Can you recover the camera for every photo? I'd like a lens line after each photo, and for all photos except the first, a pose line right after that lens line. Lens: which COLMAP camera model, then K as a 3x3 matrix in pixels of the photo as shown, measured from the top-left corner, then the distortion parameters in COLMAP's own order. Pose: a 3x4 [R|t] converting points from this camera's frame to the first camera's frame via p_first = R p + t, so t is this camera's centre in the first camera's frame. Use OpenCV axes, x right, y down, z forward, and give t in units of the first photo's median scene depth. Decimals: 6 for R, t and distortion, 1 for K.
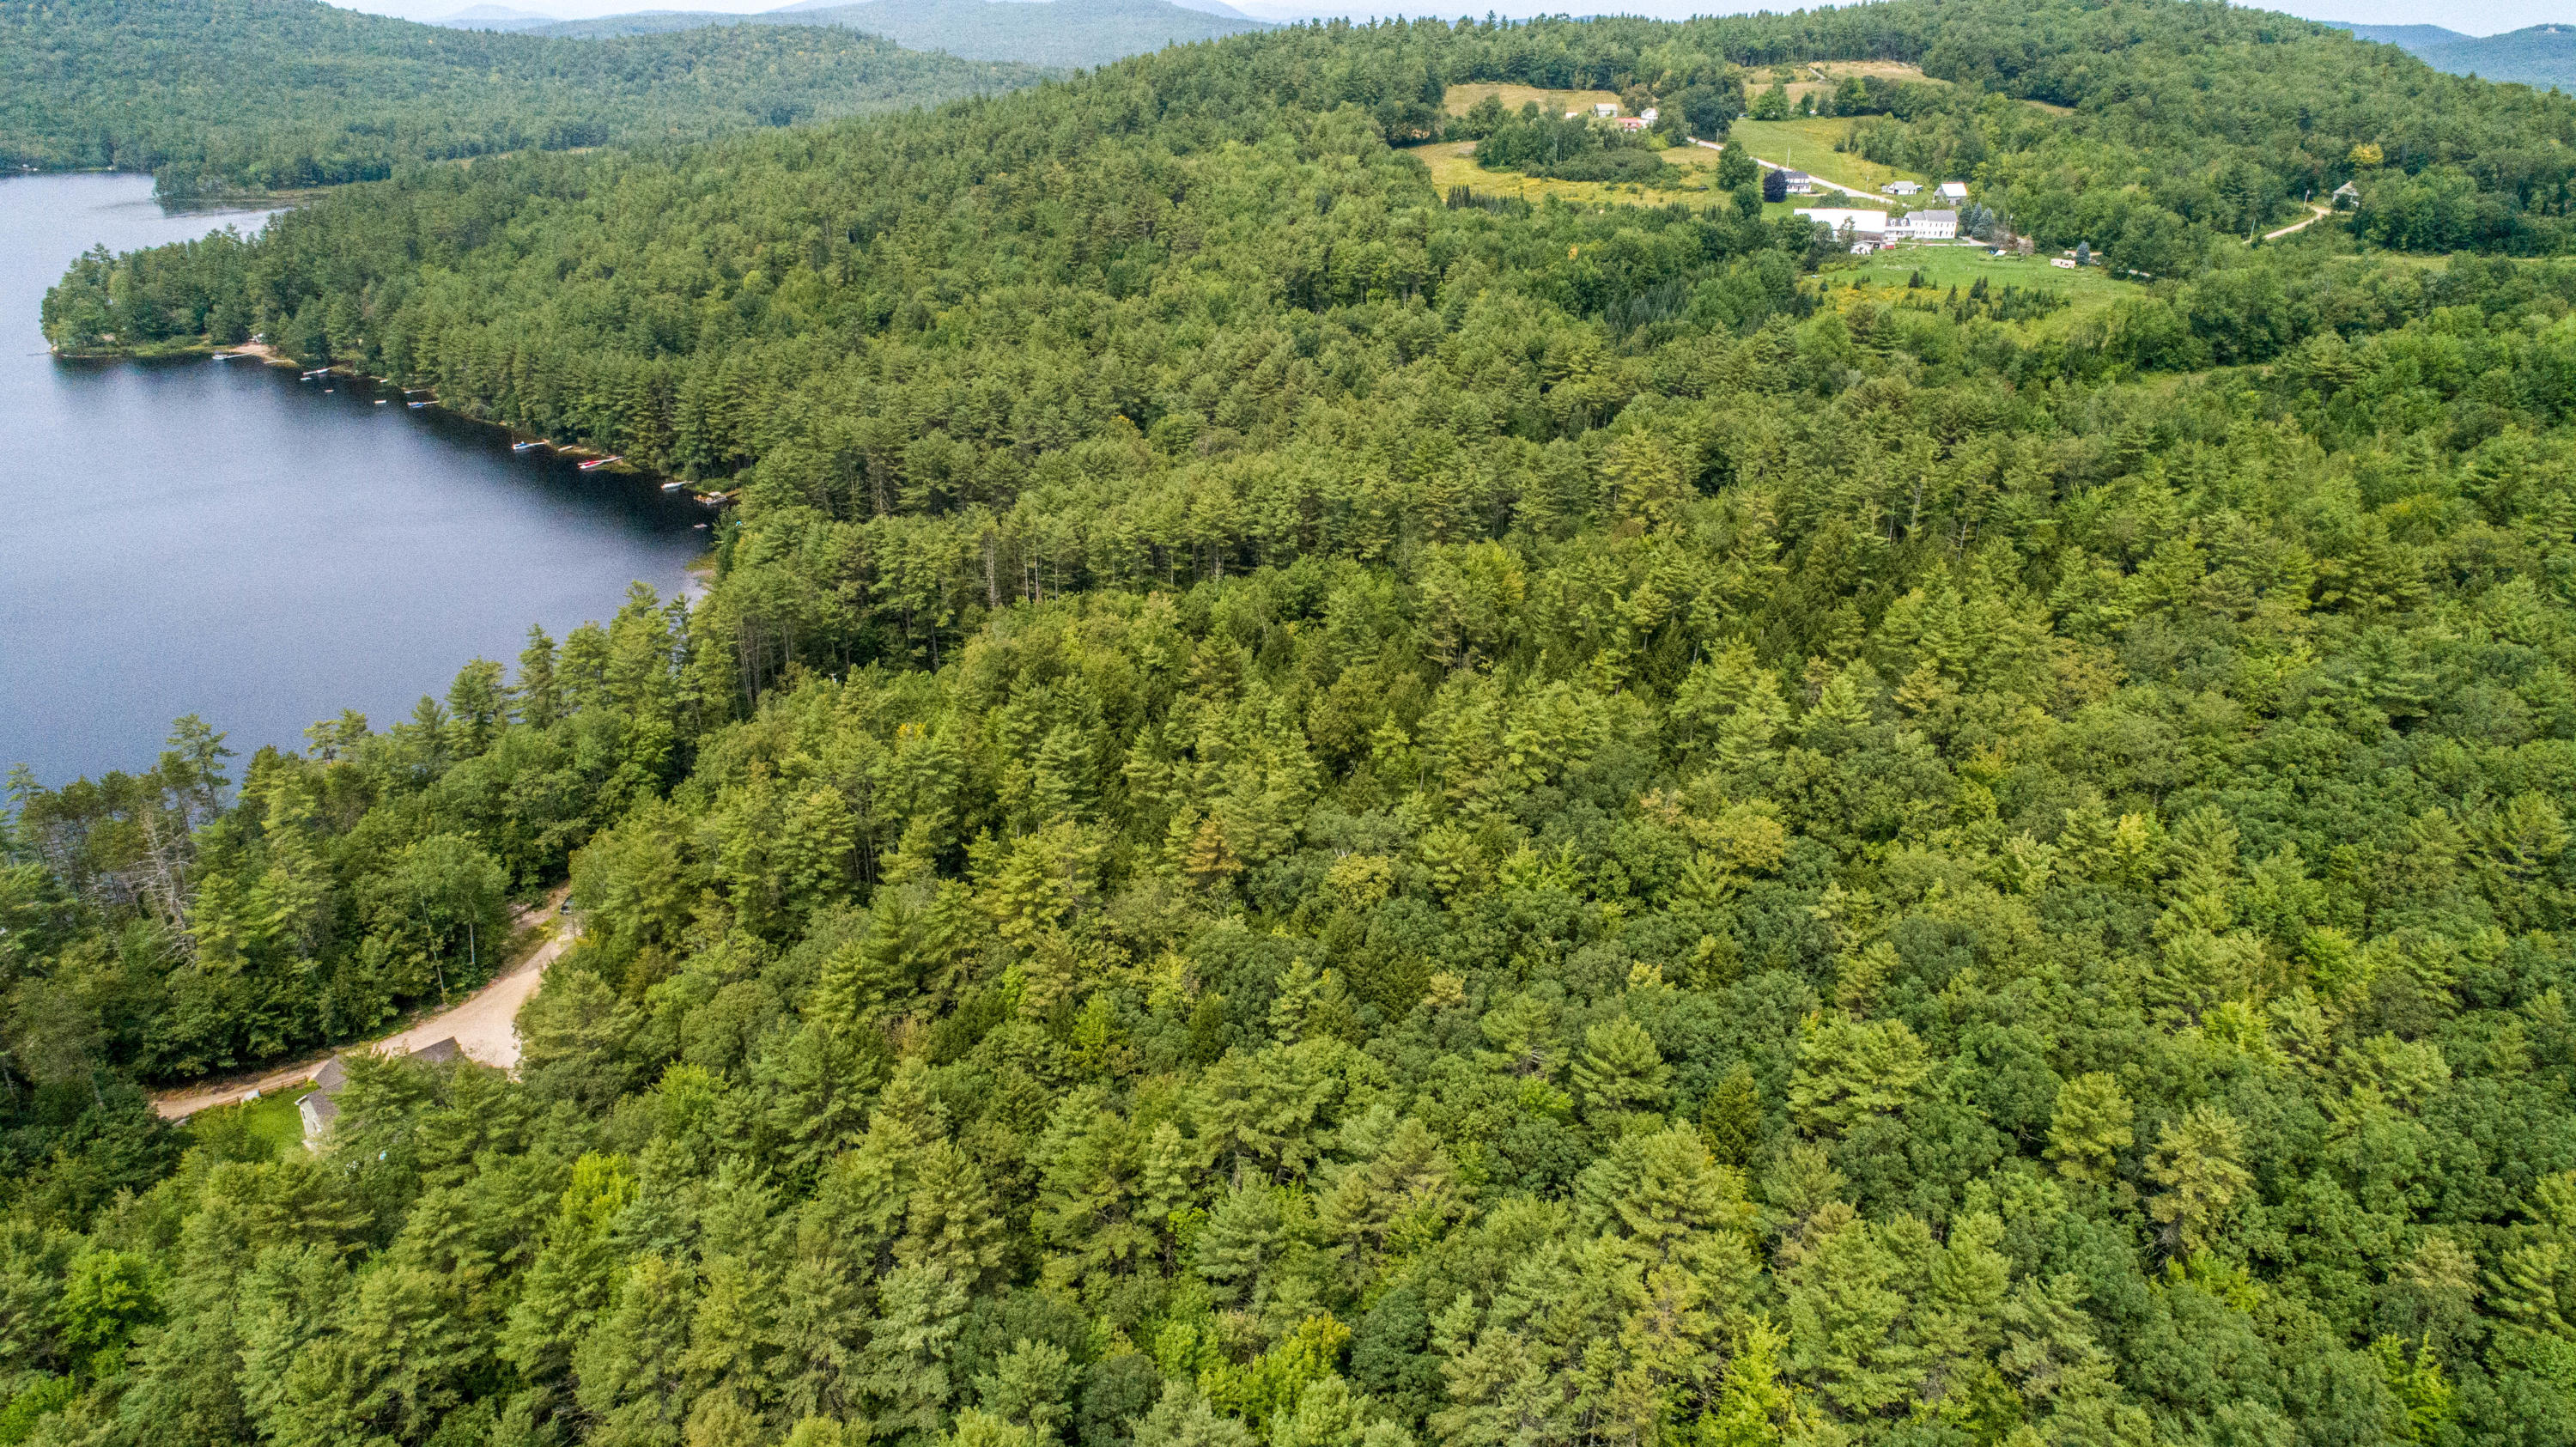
lens RADIAL K [[1733.6, 0, 1290.9], [0, 1733.6, 729.3], [0, 0, 1]] dist [-0.017139, 0.008874]
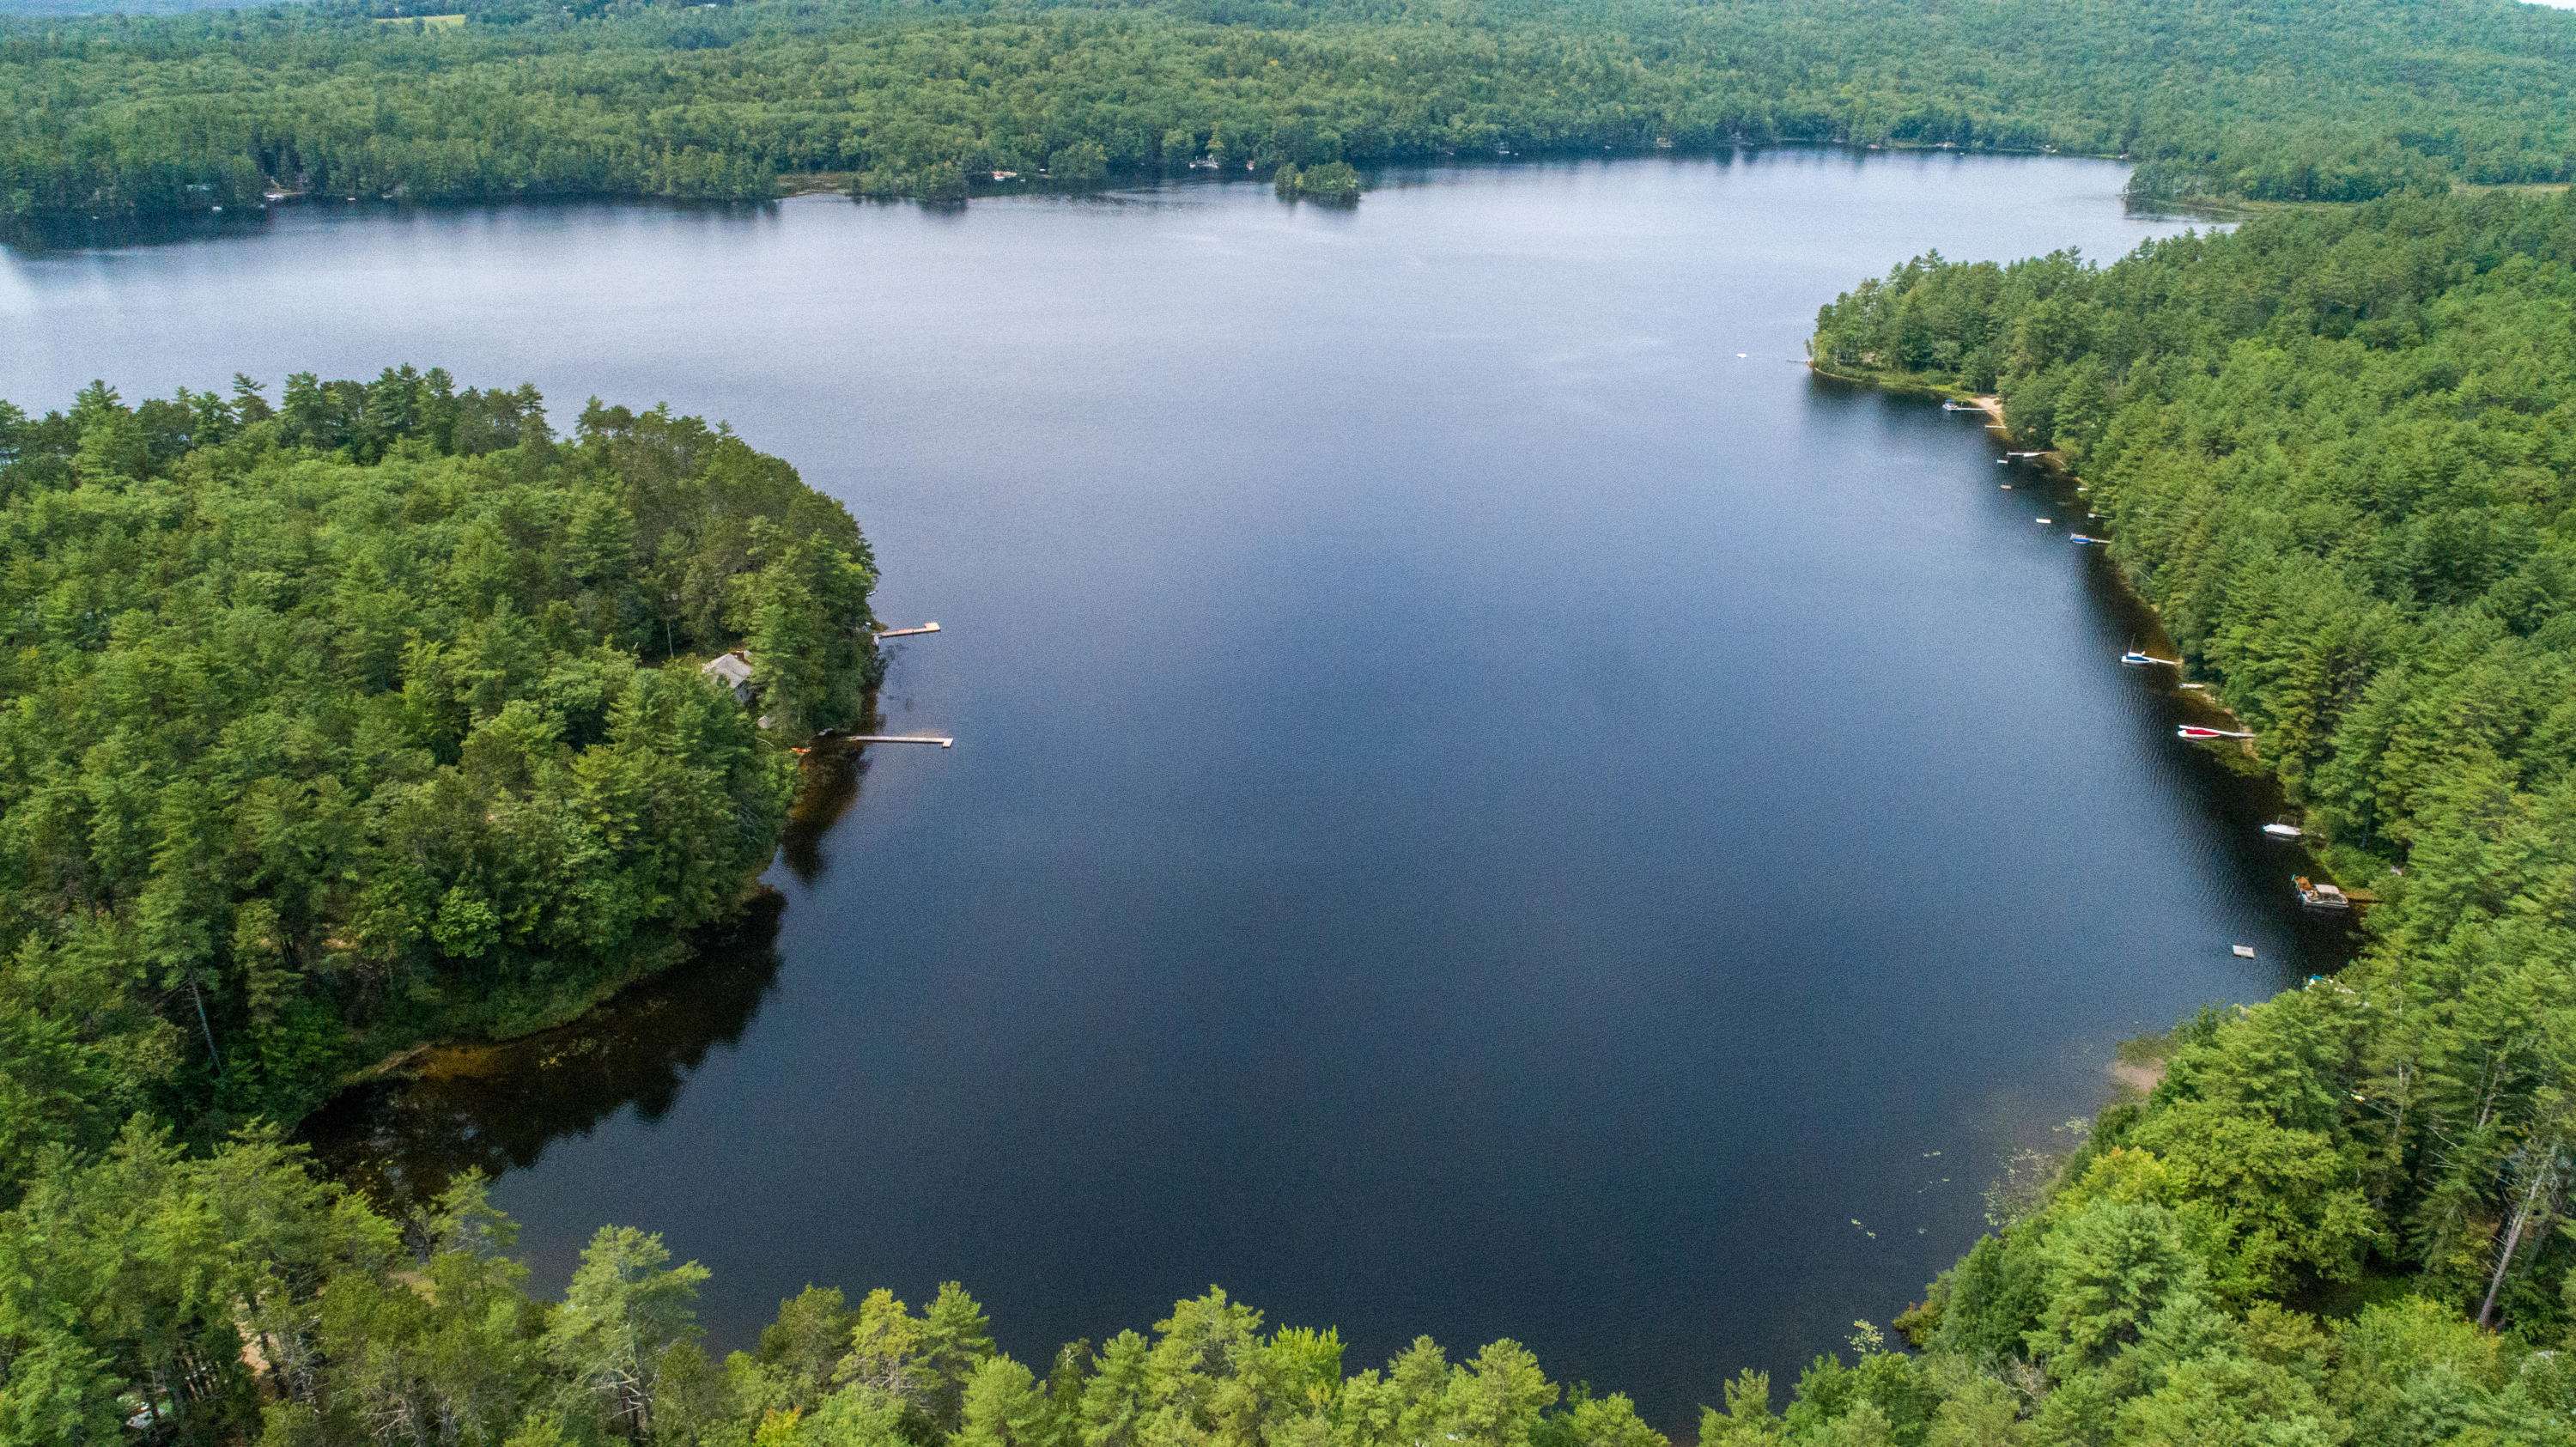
lens RADIAL K [[1733.6, 0, 1288.2], [0, 1733.6, 723.9], [0, 0, 1]] dist [-0.017139, 0.008874]
pose [[0.481375, 0.349869, -0.803660, -0.049599], [-0.346560, 0.918141, 0.192126, -0.121713], [0.805093, 0.186032, 0.563221, 0.292769]]
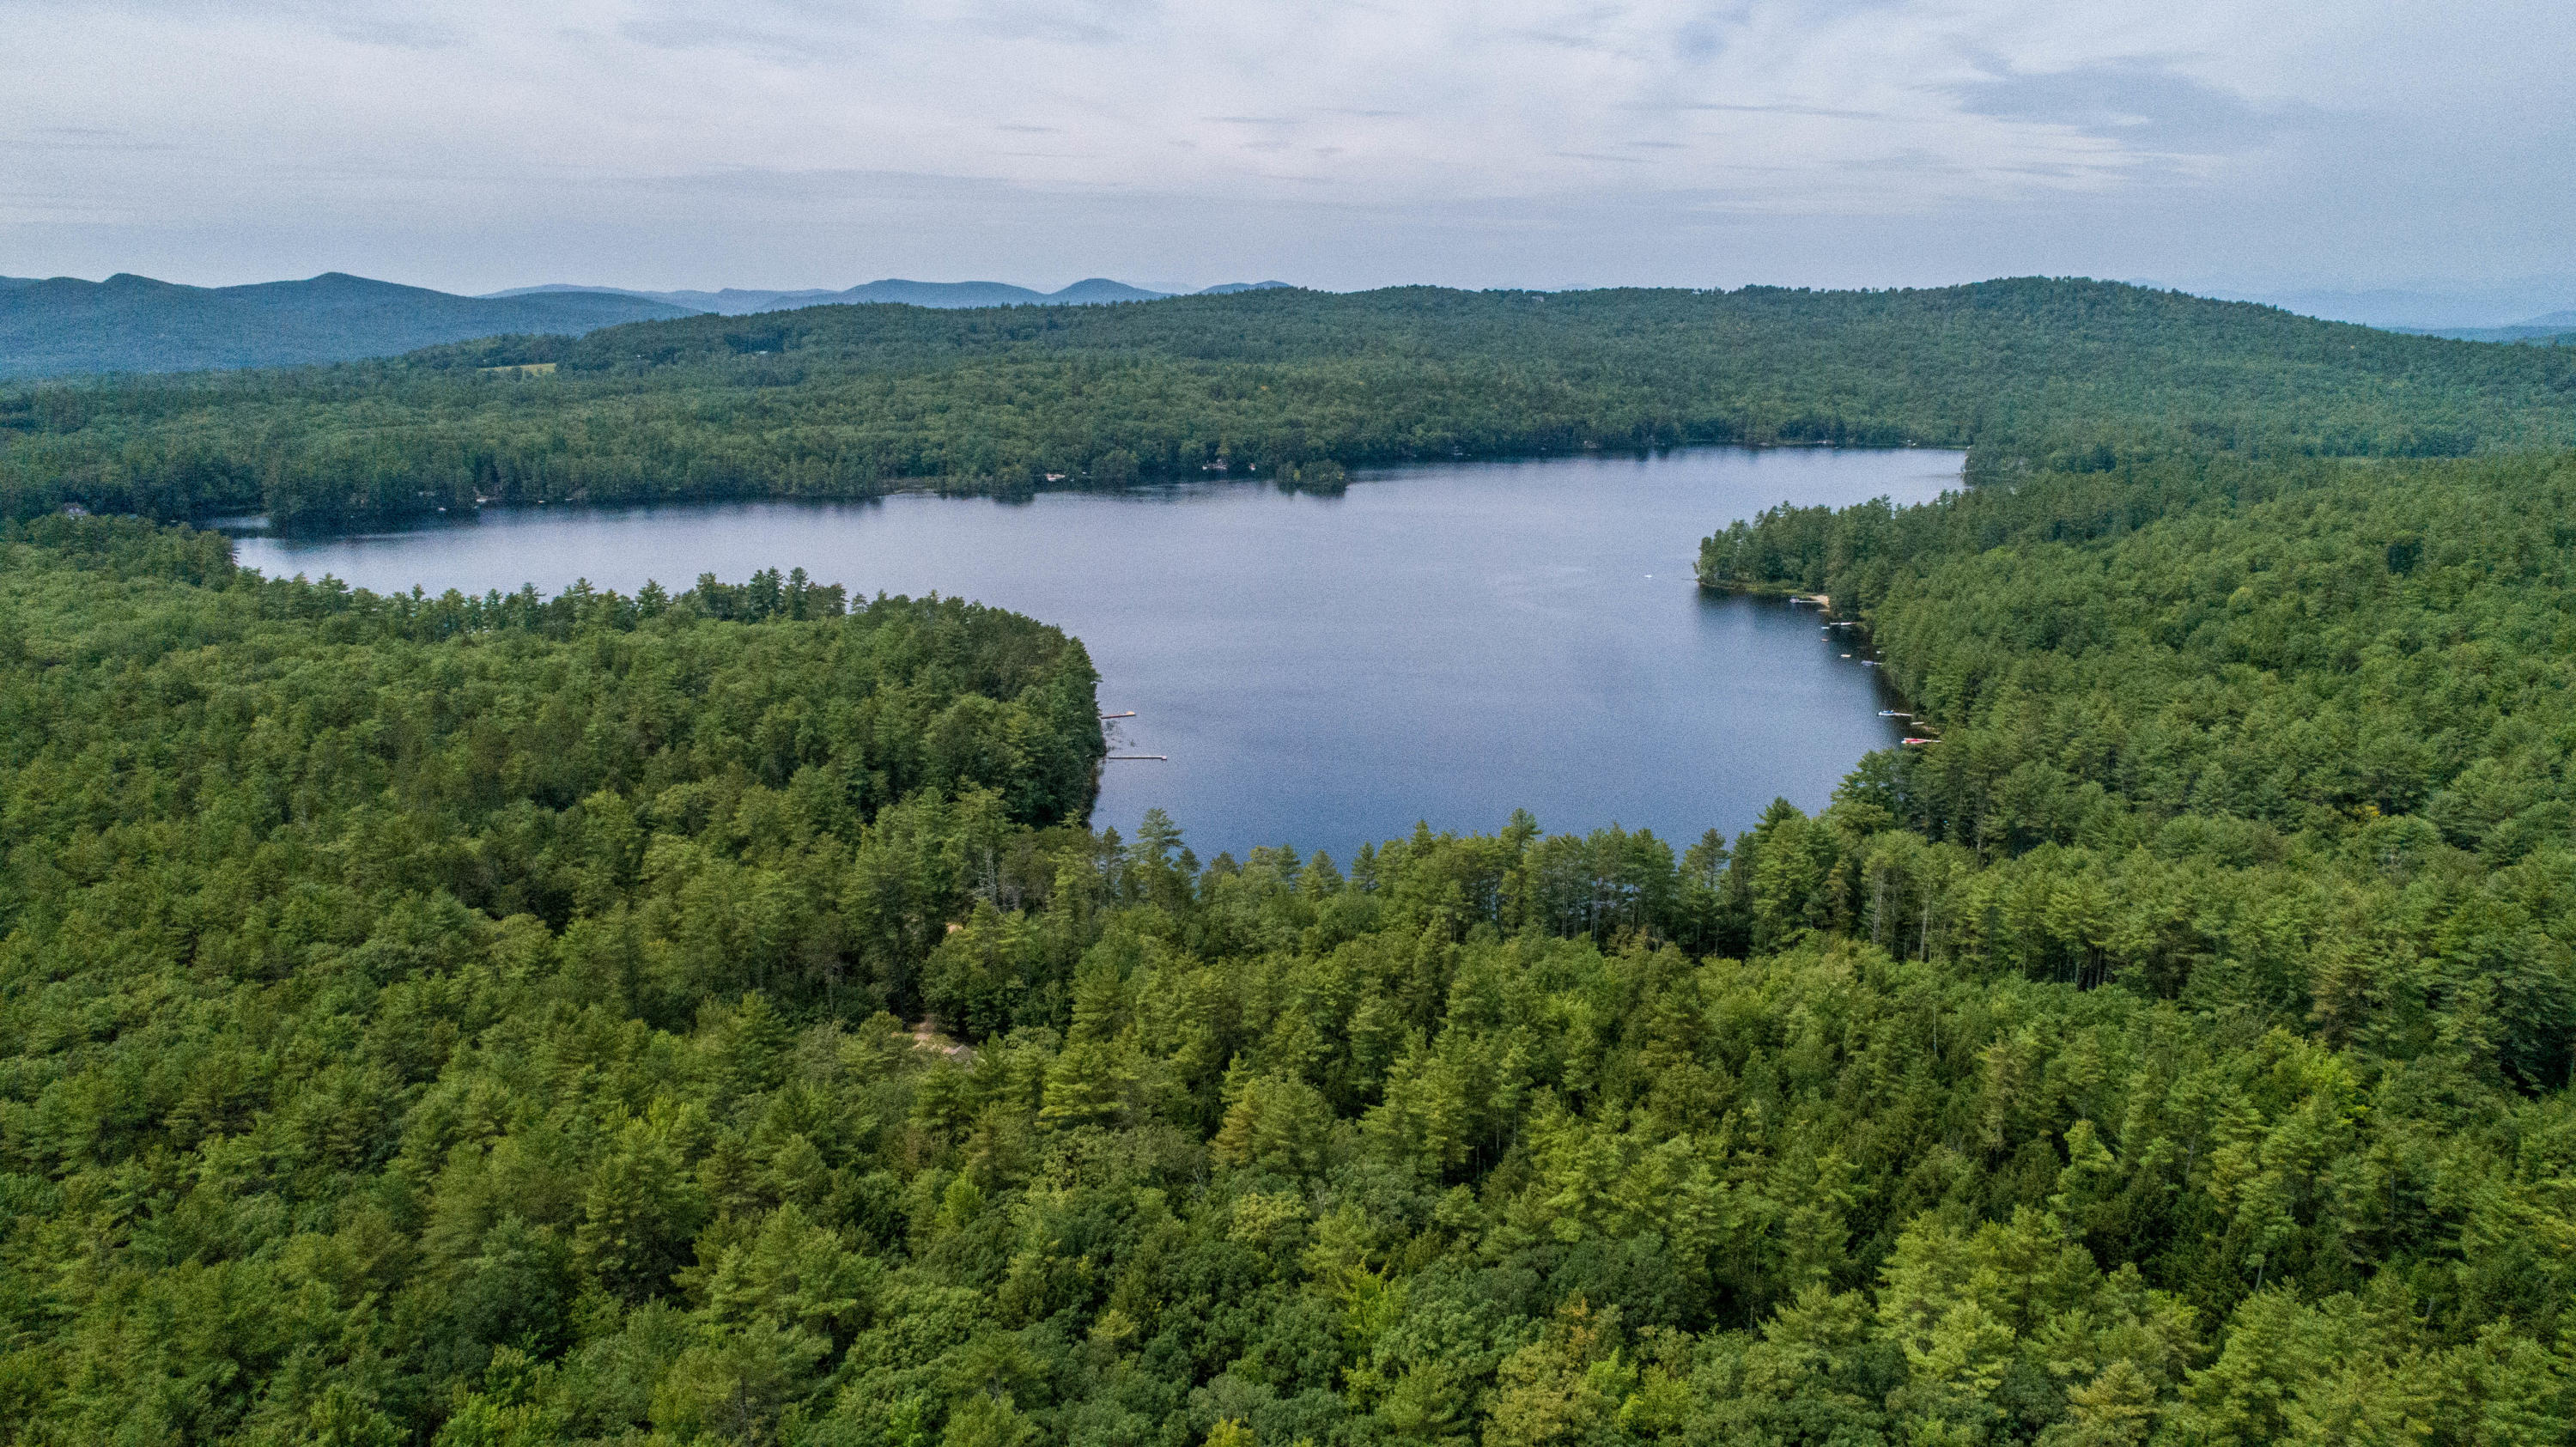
lens RADIAL K [[1733.6, 0, 1291.4], [0, 1733.6, 719.0], [0, 0, 1]] dist [-0.017139, 0.008874]
pose [[0.507958, 0.187269, -0.840779, 0.199488], [-0.323851, 0.945989, 0.015047, -0.046301], [0.798185, 0.264644, 0.541170, 0.112212]]
